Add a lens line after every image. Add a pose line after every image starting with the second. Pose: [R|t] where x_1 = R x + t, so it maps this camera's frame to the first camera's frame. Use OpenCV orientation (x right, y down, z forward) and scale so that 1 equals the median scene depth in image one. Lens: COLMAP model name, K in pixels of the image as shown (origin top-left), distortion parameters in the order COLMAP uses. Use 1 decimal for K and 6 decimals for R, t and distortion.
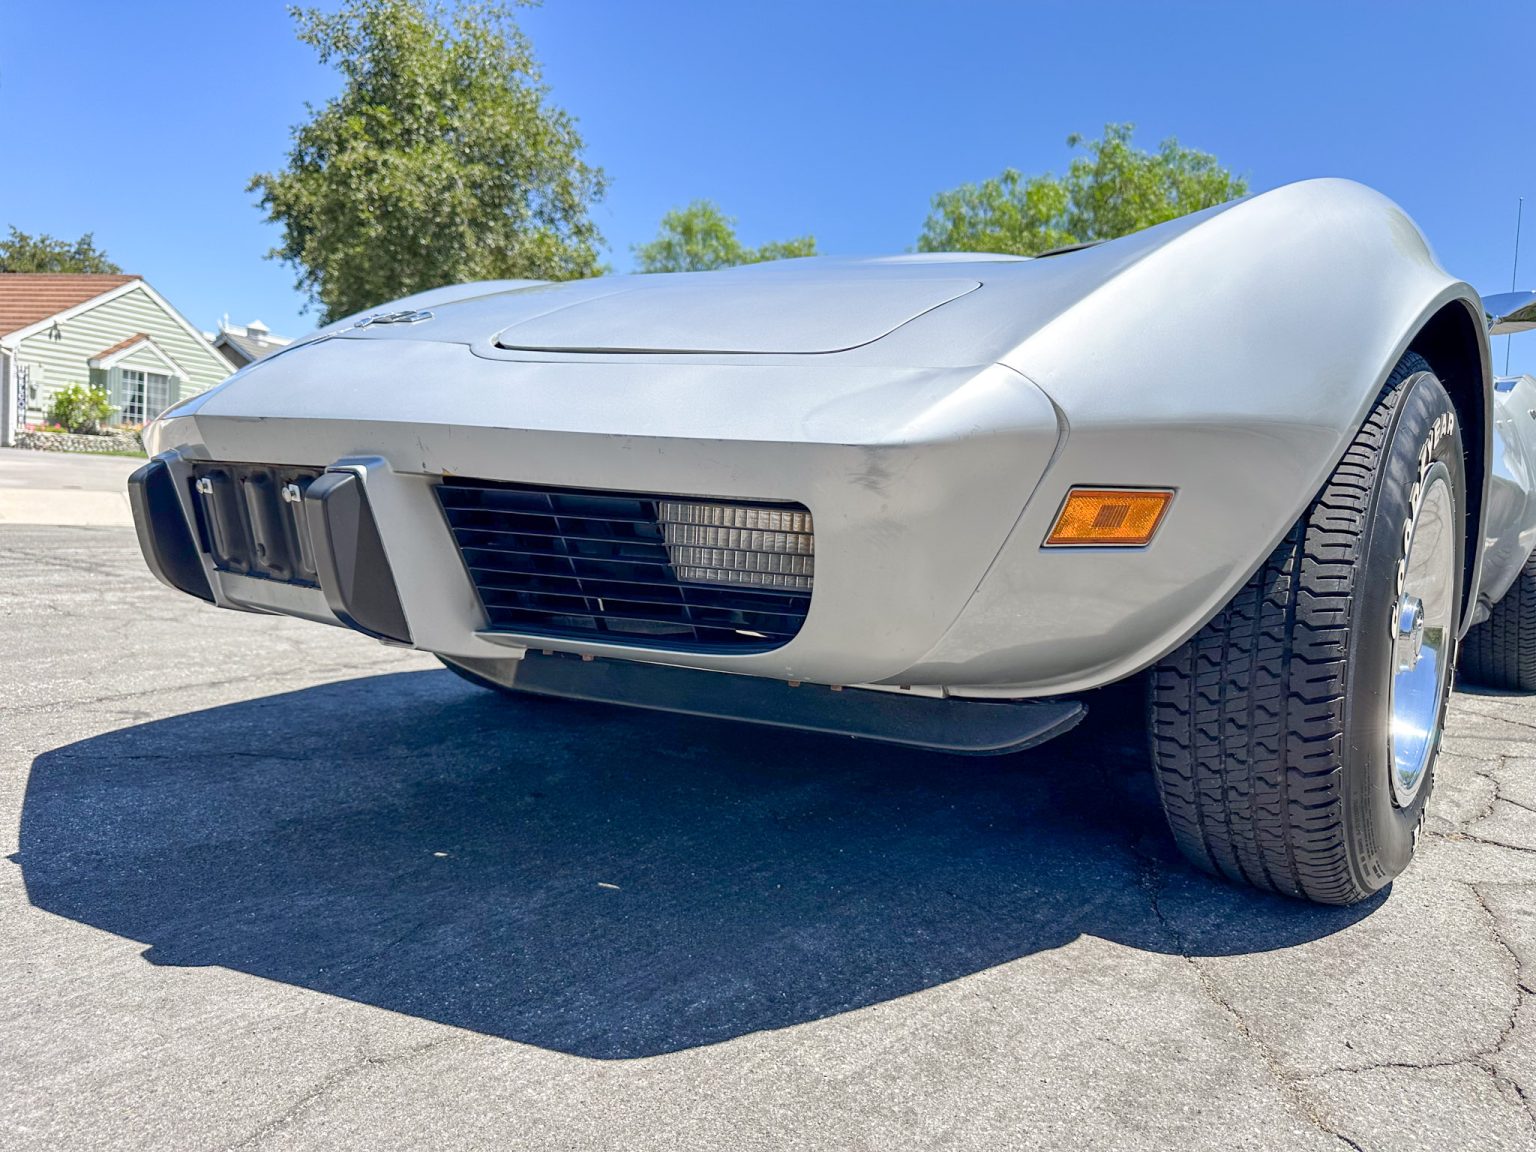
lens RADIAL K [[1103.7, 0, 779.7], [0, 1103.7, 616.6], [0, 0, 1]] dist [-0.006937, -0.000618]
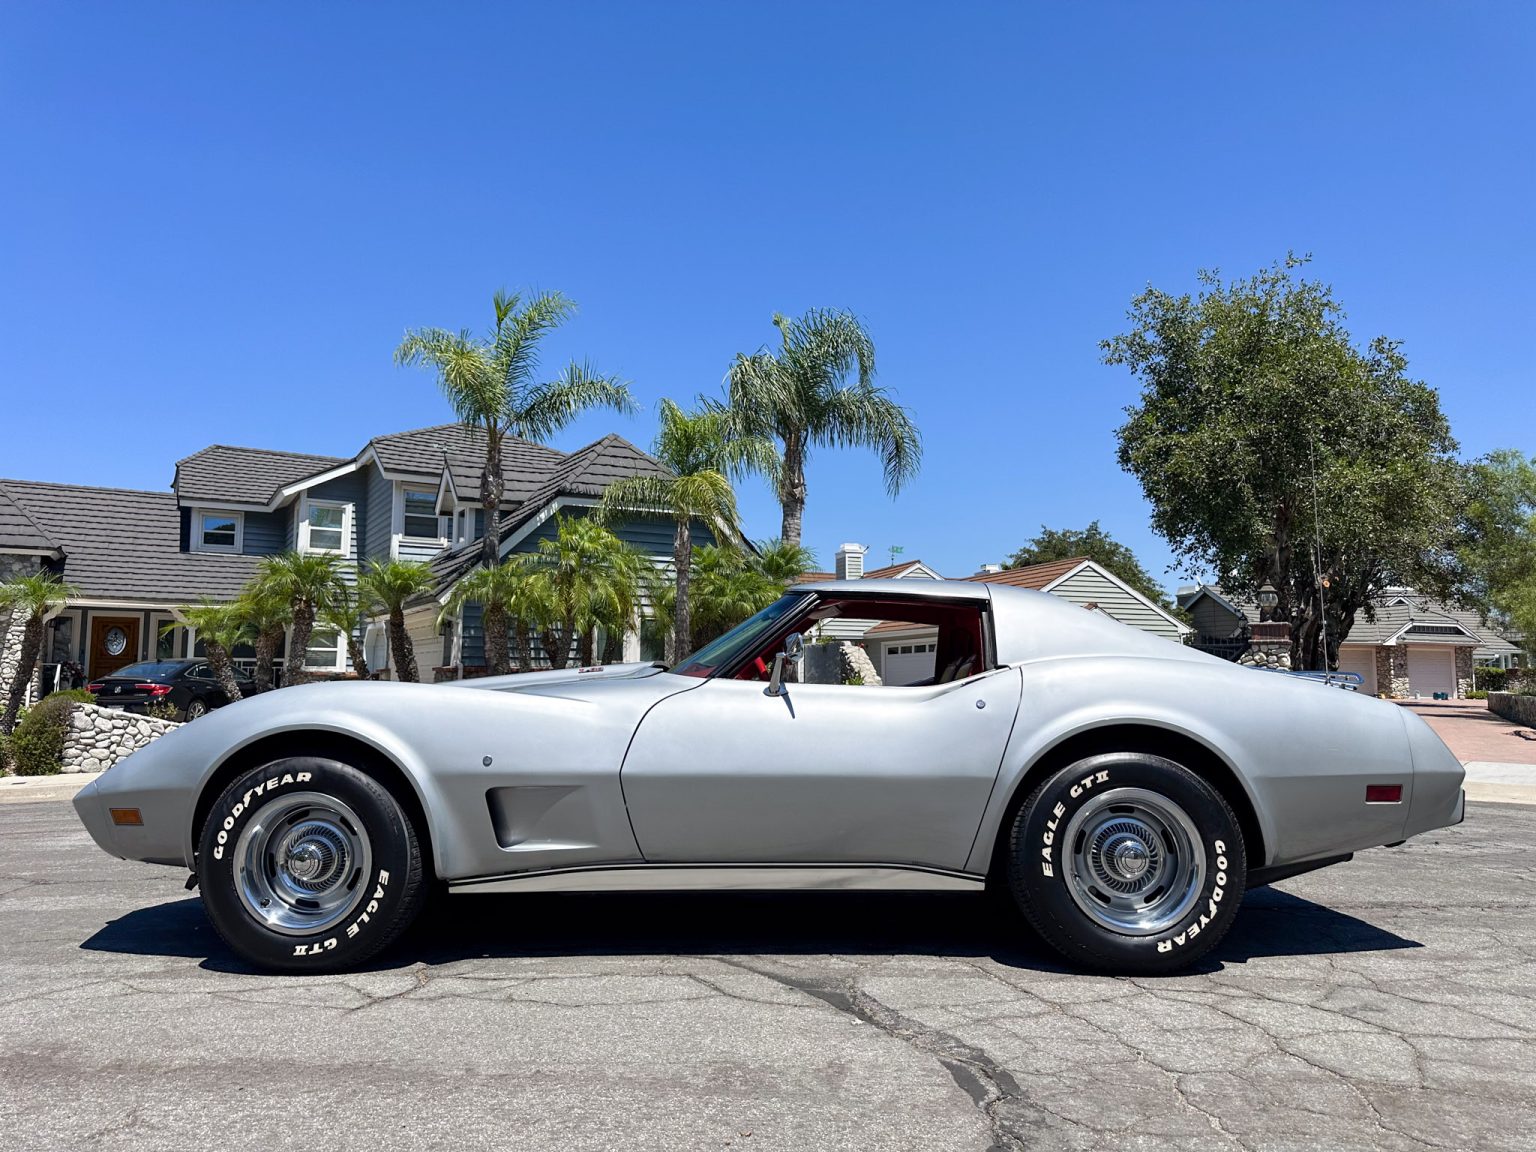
lens RADIAL K [[1095.5, 0, 763.7], [0, 1095.5, 629.8], [0, 0, 1]] dist [0.011128, -0.003395]
pose [[0.608701, -0.106548, -0.786213, 2.256391], [-0.051640, 0.983520, -0.173268, -0.055918], [0.791717, 0.146068, 0.593167, 0.245923]]
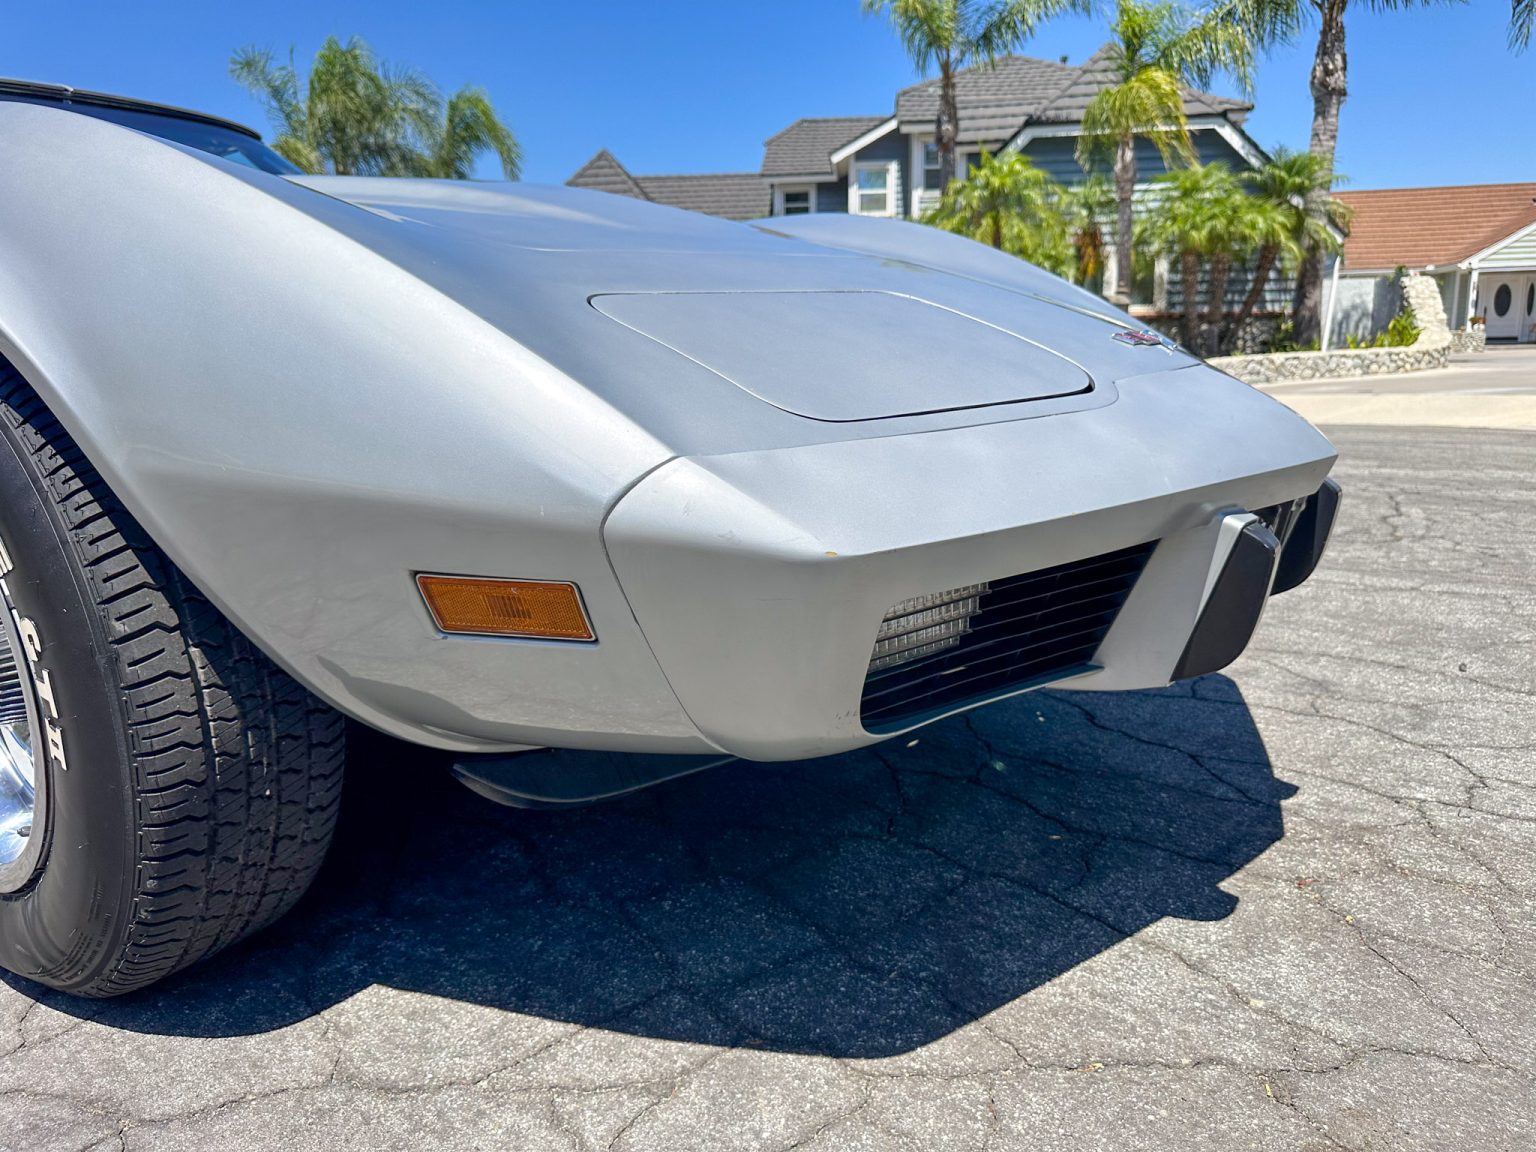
lens RADIAL K [[1105.0, 0, 768.0], [0, 1105.0, 576.0], [0, 0, 1]] dist [0.002873, -0.021213]
pose [[0.032819, 0.125927, -0.991497, 3.269262], [-0.087038, 0.988622, 0.122681, -0.091975], [0.995664, 0.082272, 0.043406, 2.669371]]
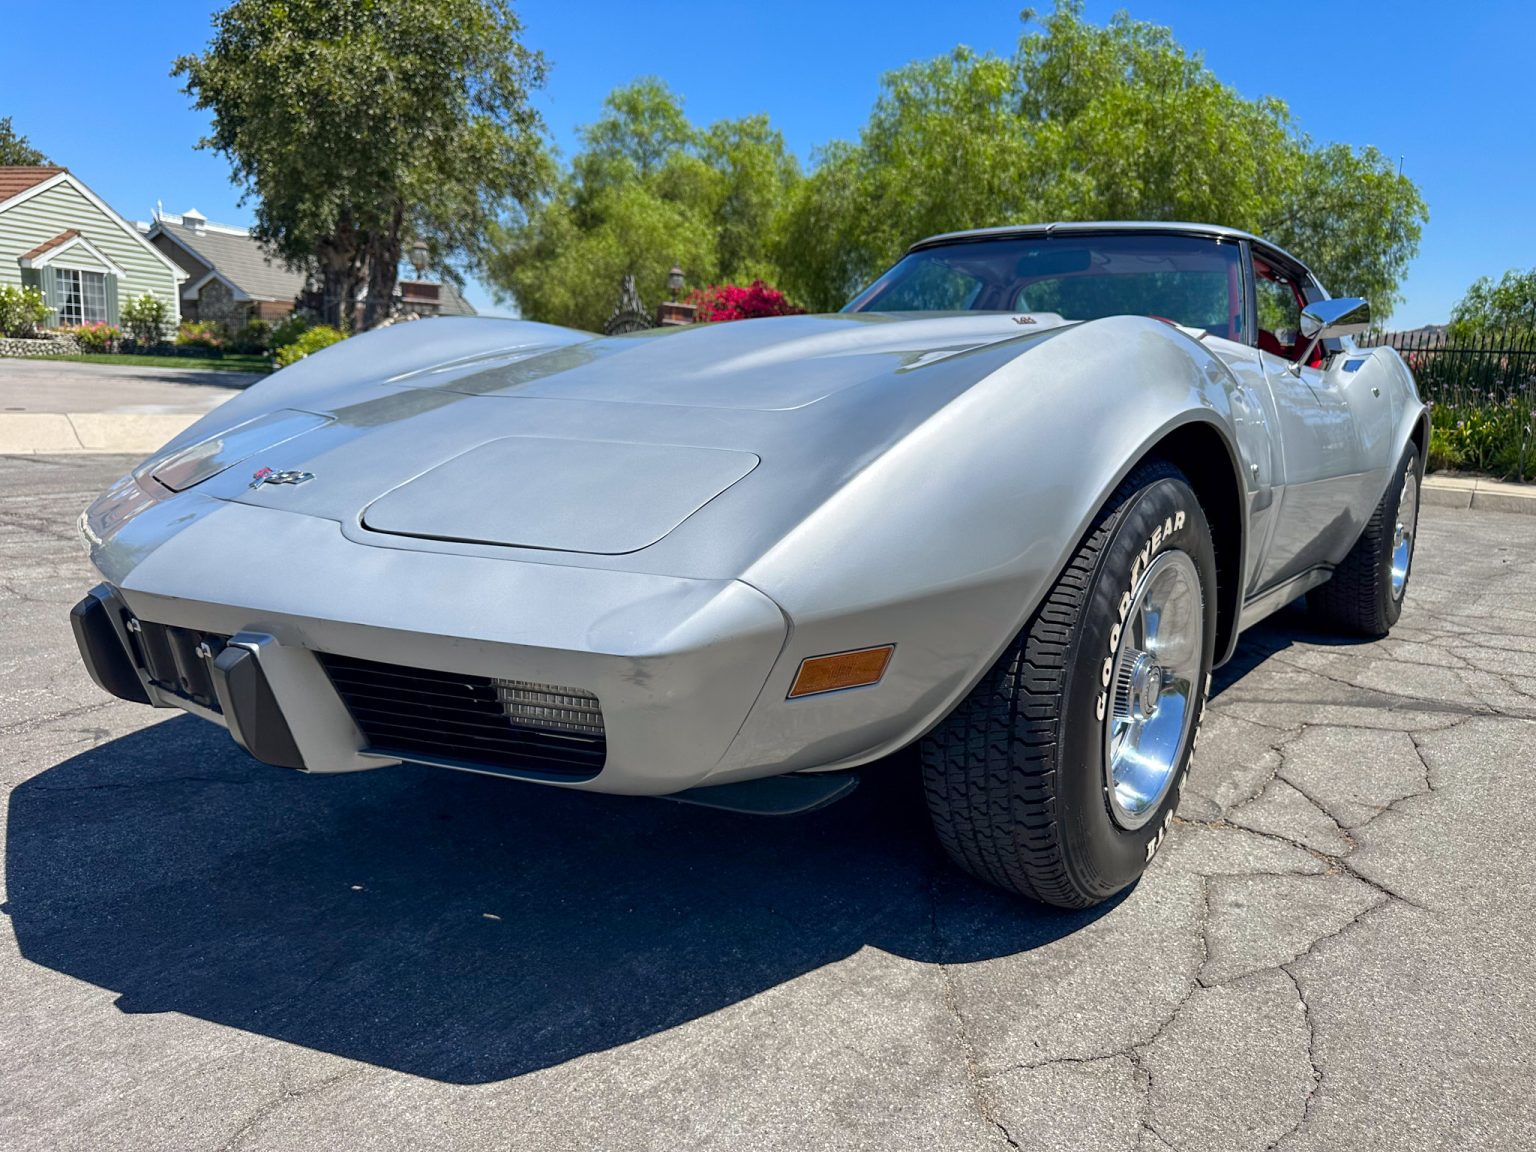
lens RADIAL K [[1098.0, 0, 775.2], [0, 1098.0, 615.2], [0, 0, 1]] dist [-0.004636, -0.002315]
pose [[0.999394, -0.024981, 0.024235, 0.089637], [0.022293, 0.994173, 0.105469, -0.135571], [-0.026728, -0.104865, 0.994127, -0.127927]]
